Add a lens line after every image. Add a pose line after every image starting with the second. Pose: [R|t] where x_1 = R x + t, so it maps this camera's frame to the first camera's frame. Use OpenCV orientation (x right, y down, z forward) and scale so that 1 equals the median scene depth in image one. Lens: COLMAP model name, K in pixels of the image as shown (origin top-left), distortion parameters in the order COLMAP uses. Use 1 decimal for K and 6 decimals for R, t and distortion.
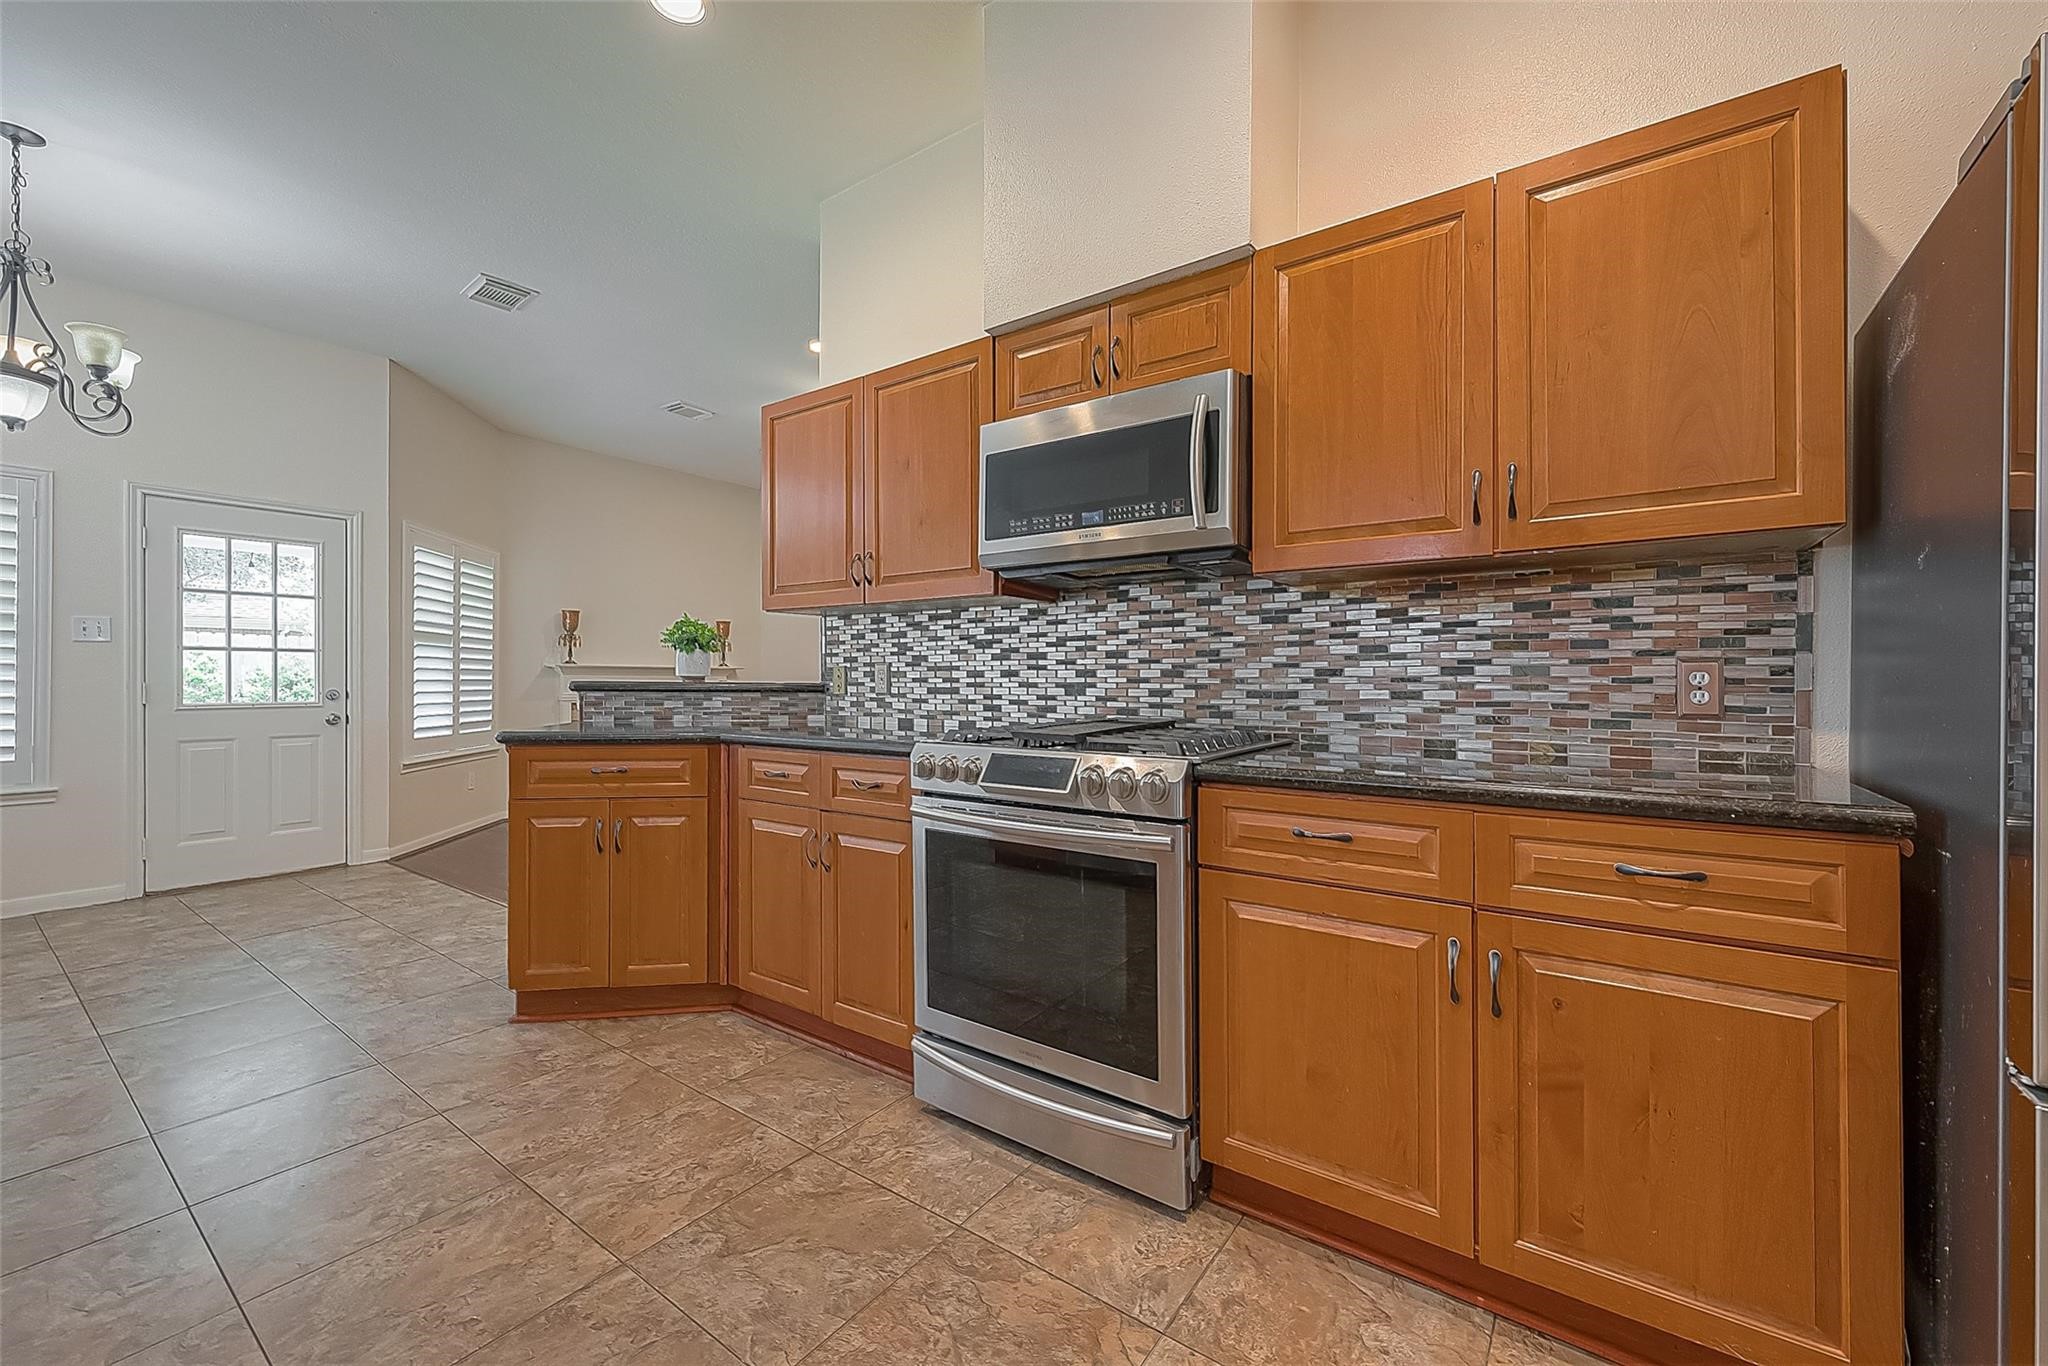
lens RADIAL K [[807.2, 0, 1026.5], [0, 807.2, 676.8], [0, 0, 1]] dist [-0.000525, -0.000197]
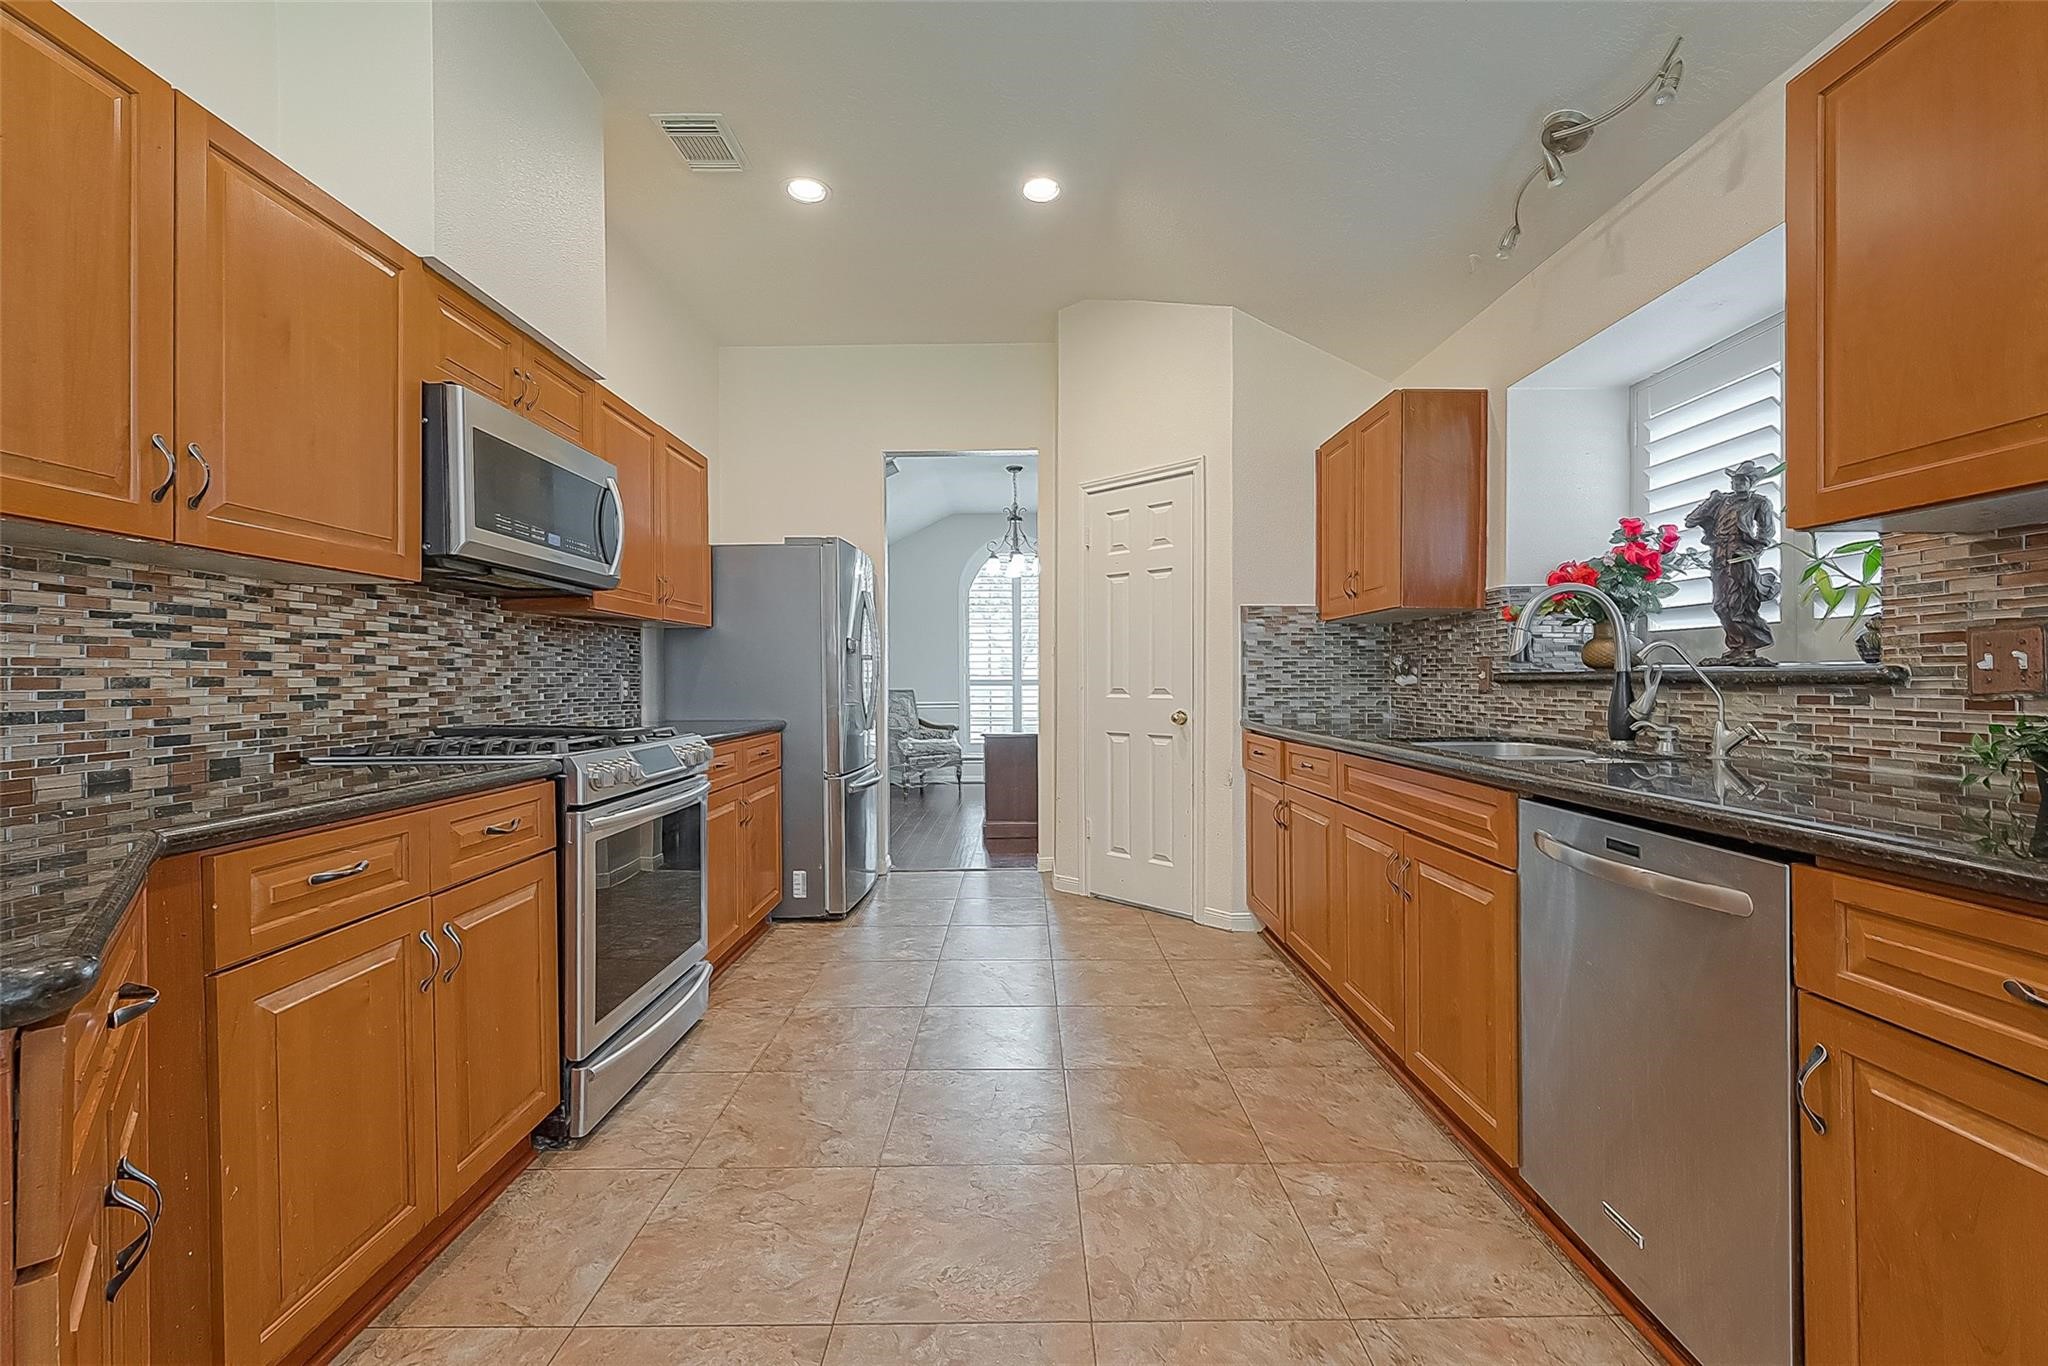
lens RADIAL K [[807.2, 0, 1024.8], [0, 807.2, 681.1], [0, 0, 1]] dist [-0.000525, -0.000197]
pose [[-0.587789, 0.001495, 0.809013, -0.948368], [0.005694, 0.999981, 0.002290, -0.002647], [-0.808994, 0.005953, -0.587787, 0.900648]]
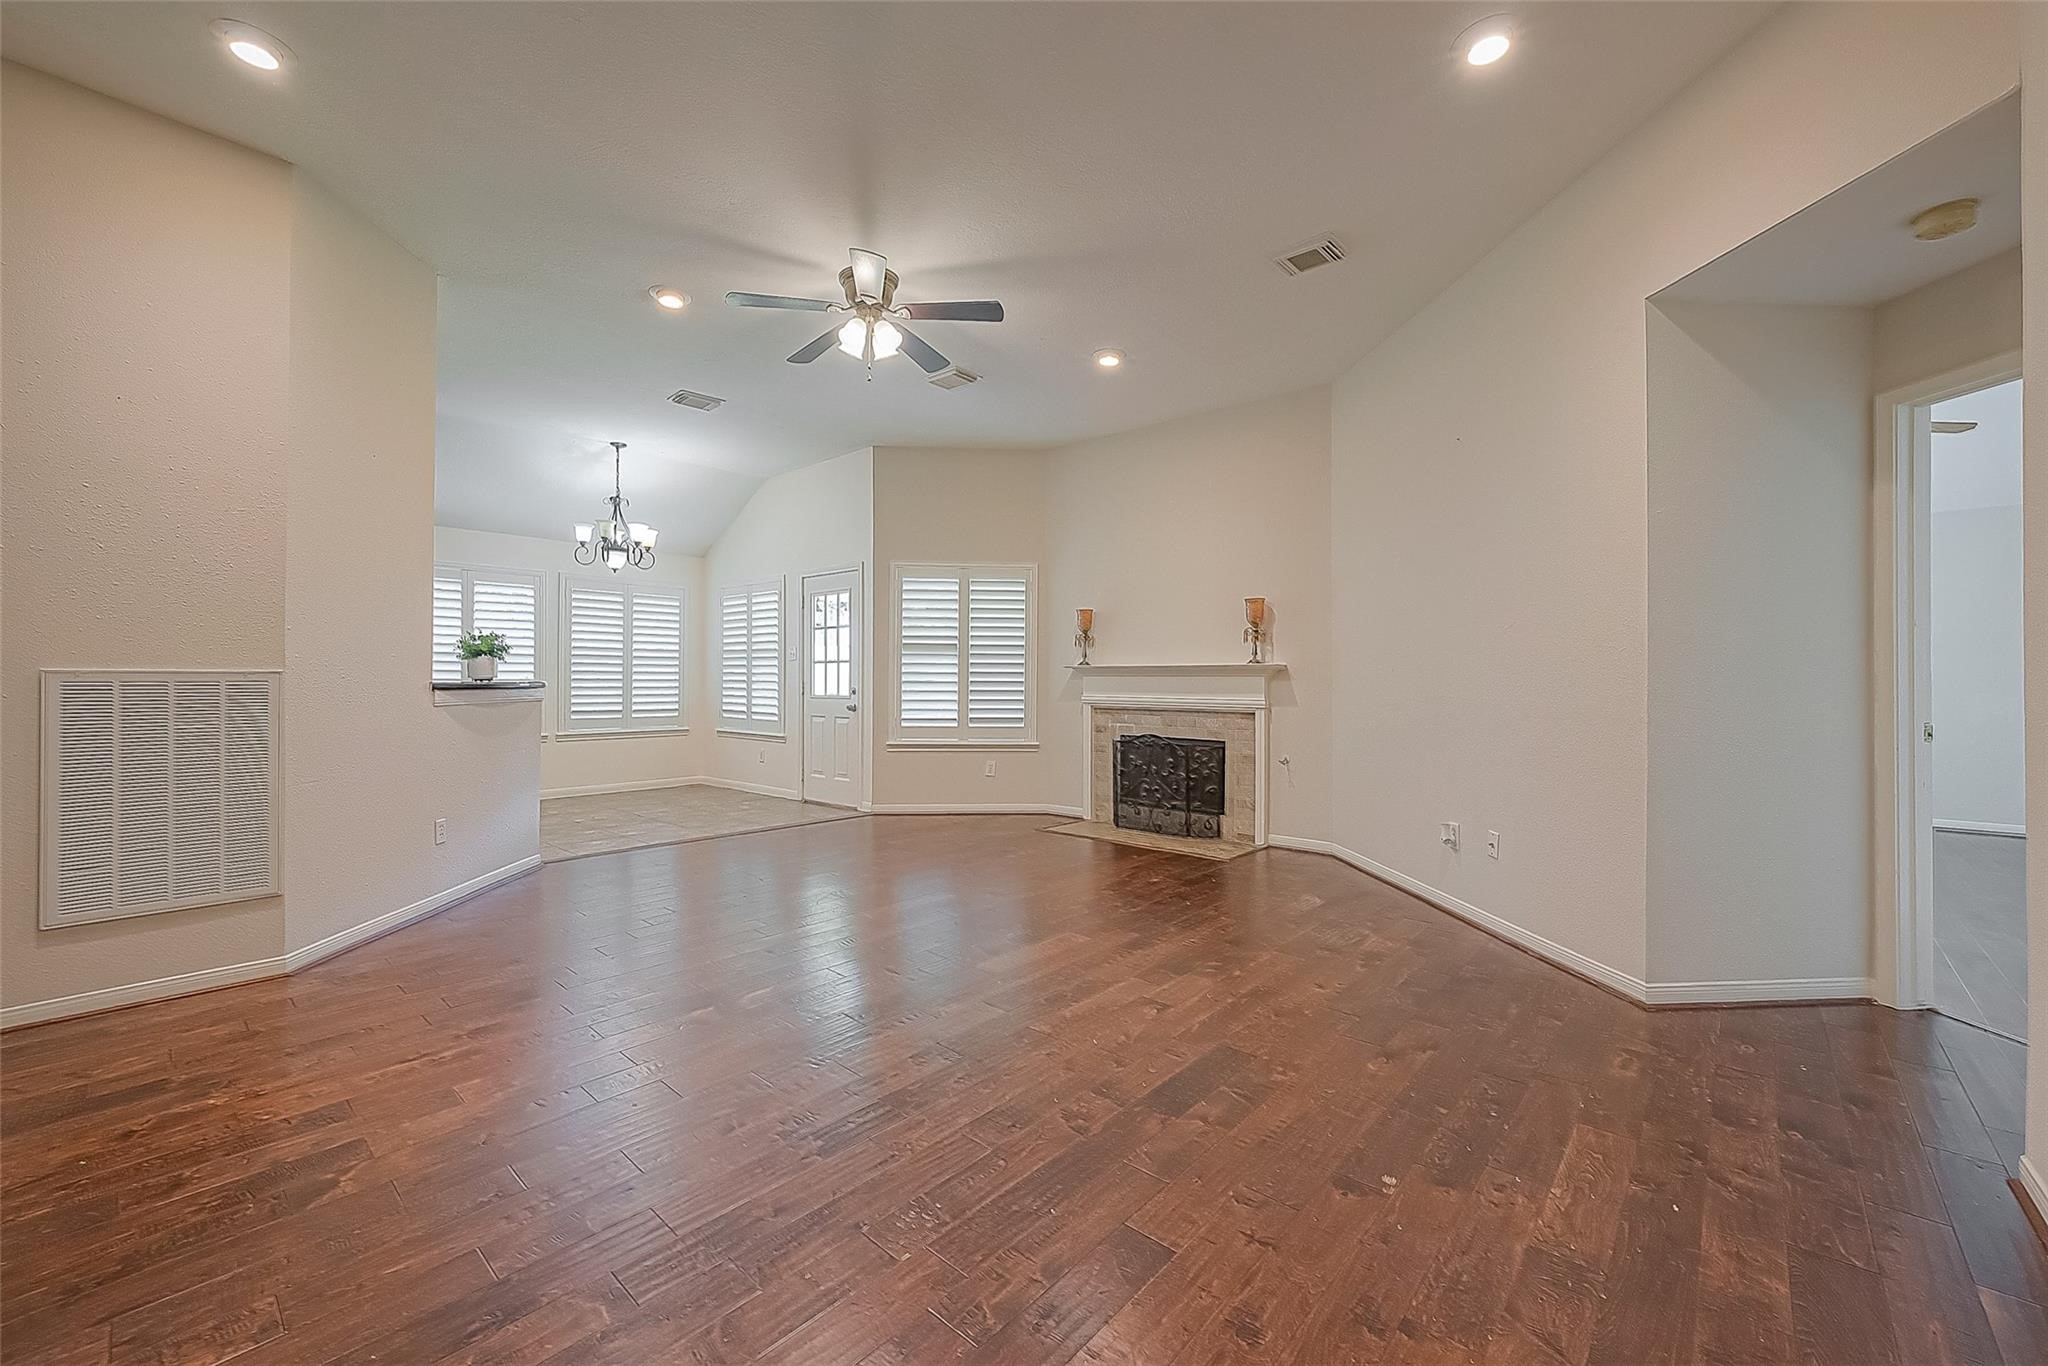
lens RADIAL K [[807.2, 0, 1027.7], [0, 807.2, 686.7], [0, 0, 1]] dist [-0.000525, -0.000197]
pose [[-0.093688, 0.004043, -0.995593, 1.040109], [-0.000513, 0.999991, 0.004109, 0.014582], [0.995601, 0.000896, -0.093685, 2.636805]]
